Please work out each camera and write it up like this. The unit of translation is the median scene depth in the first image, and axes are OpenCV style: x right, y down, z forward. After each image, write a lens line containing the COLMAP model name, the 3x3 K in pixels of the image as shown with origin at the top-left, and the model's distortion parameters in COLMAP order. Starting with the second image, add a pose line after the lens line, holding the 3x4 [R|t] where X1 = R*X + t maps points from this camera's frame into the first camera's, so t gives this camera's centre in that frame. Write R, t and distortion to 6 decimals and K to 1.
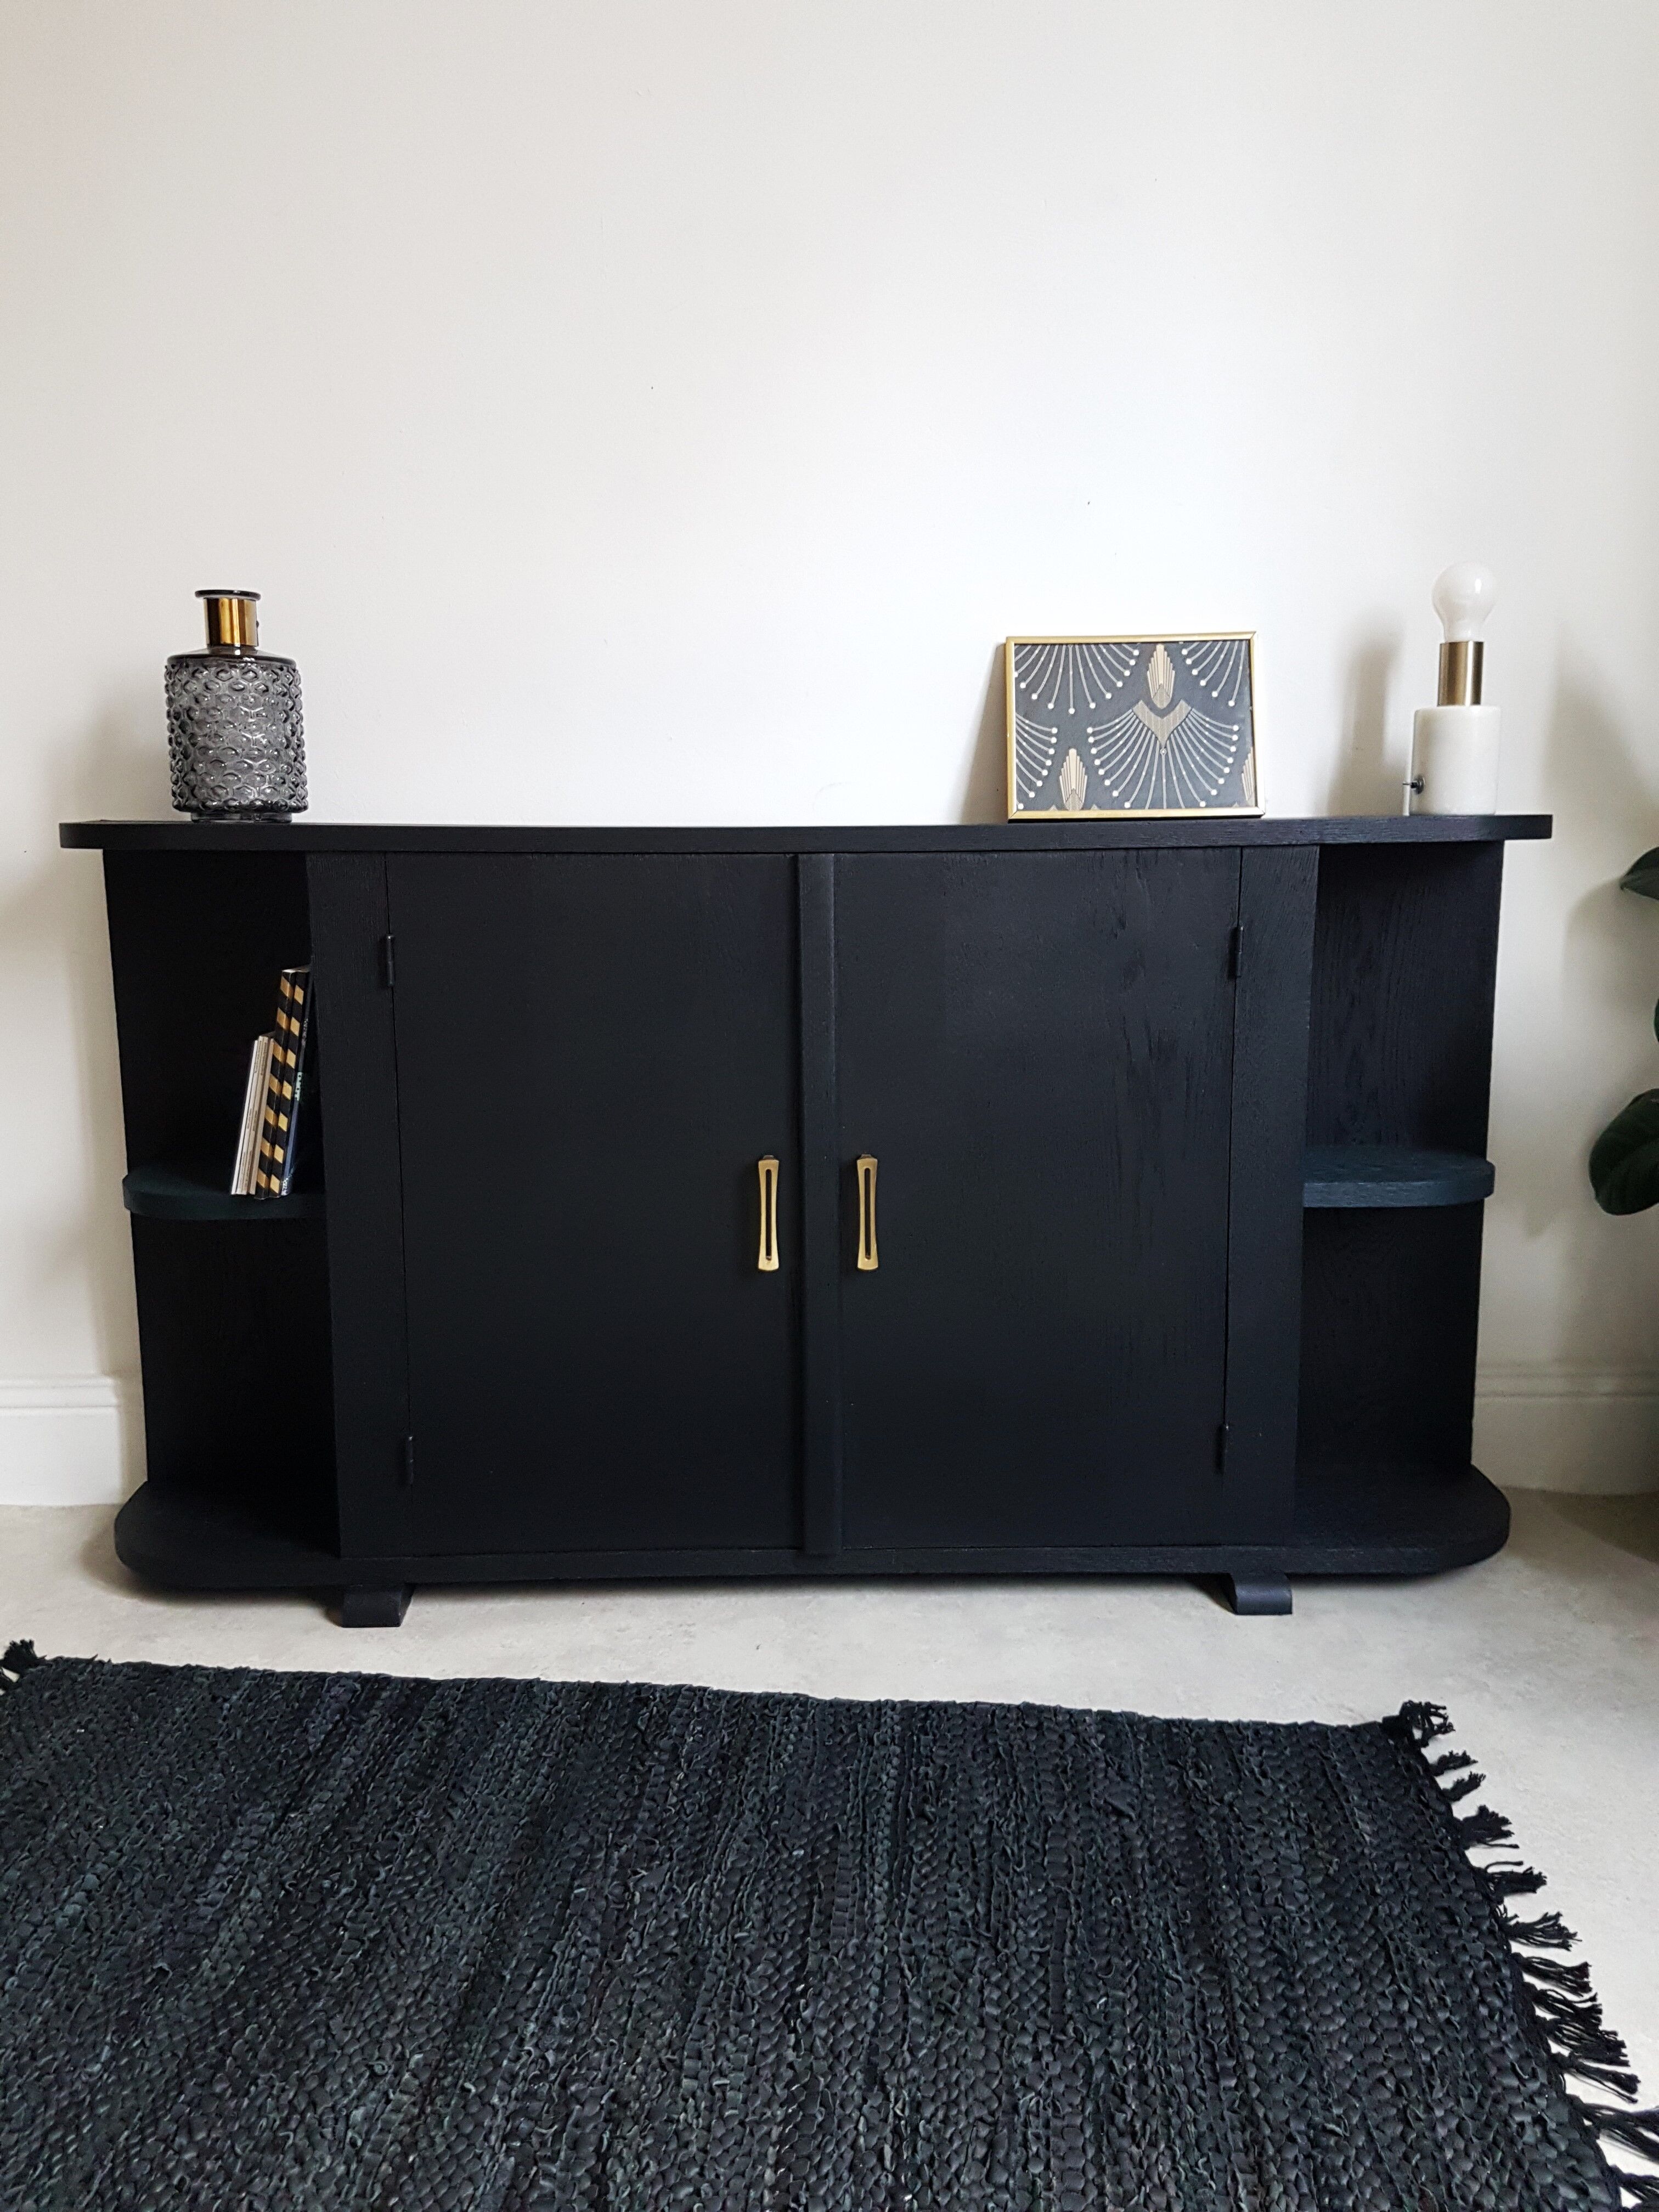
lens RADIAL K [[1641.6, 0, 797.1], [0, 1641.6, 1092.9], [0, 0, 1]] dist [0.152225, -0.348431]
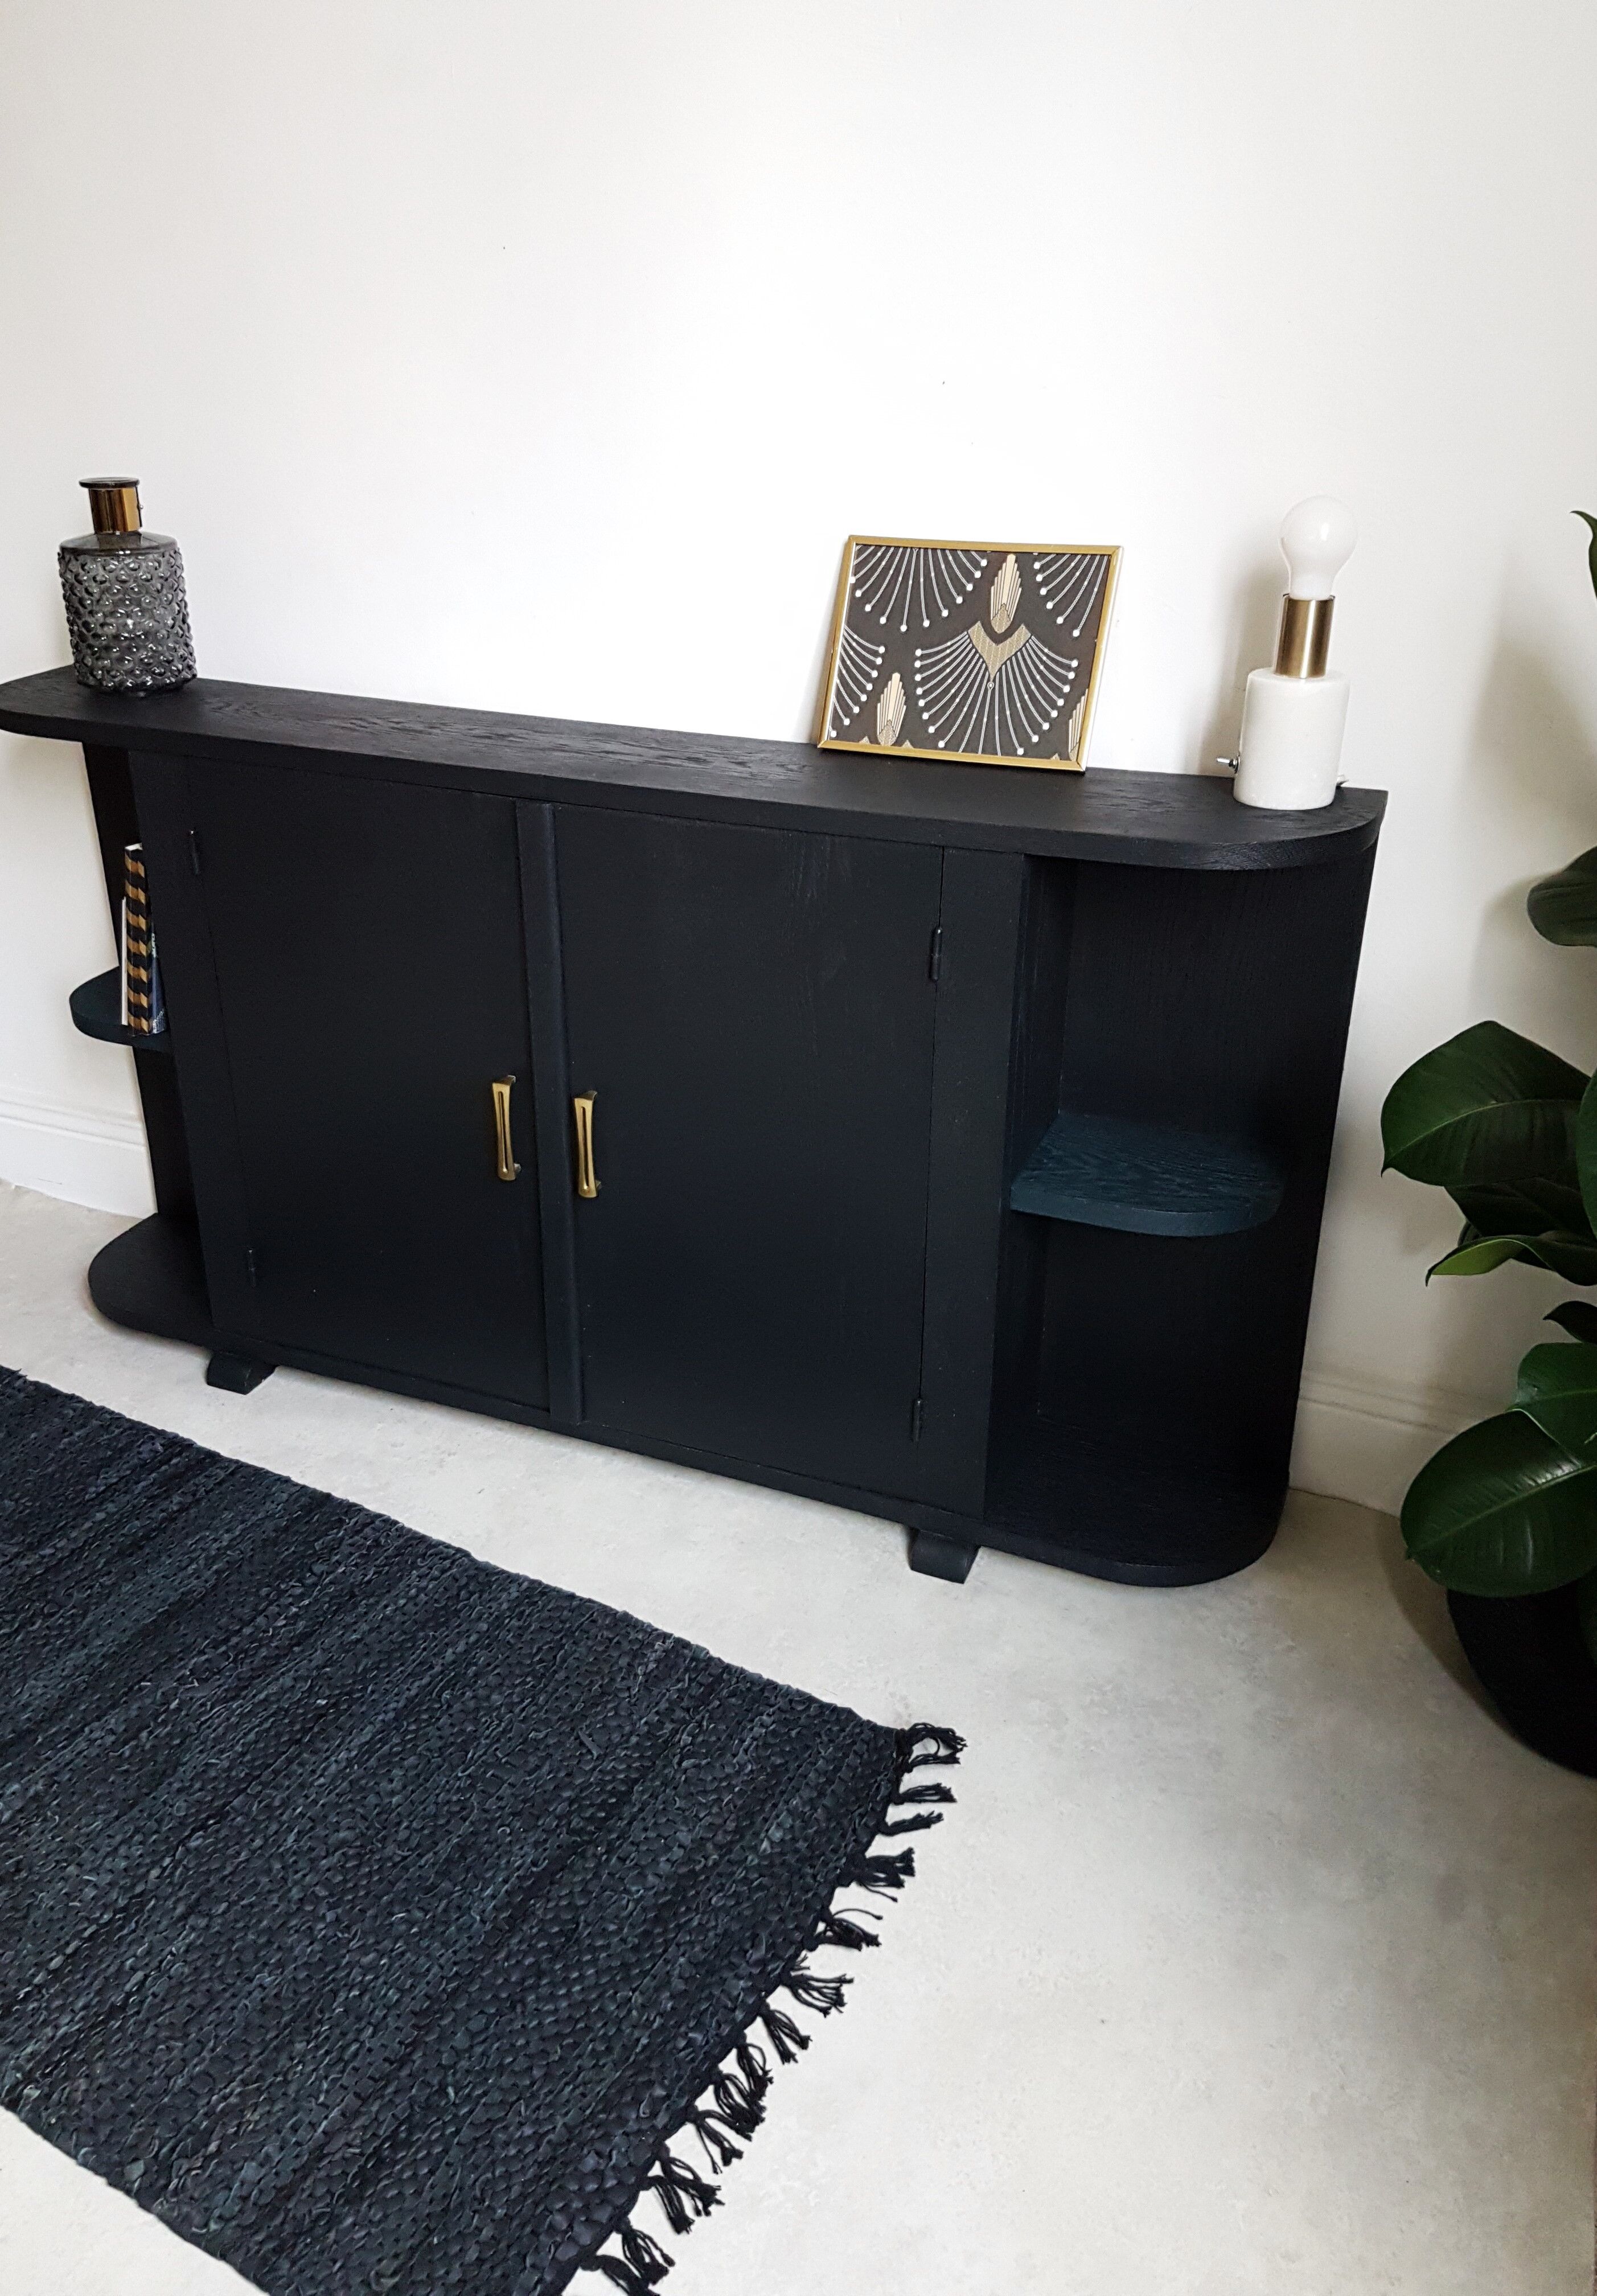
lens RADIAL K [[1703.2, 0, 794.2], [0, 1703.2, 1084.0], [0, 0, 1]] dist [0.209220, -0.492994]
pose [[0.920405, 0.169699, -0.352217, 0.568485], [-0.076326, 0.961547, 0.263820, -0.274678], [0.383443, -0.215938, 0.897965, 0.084943]]
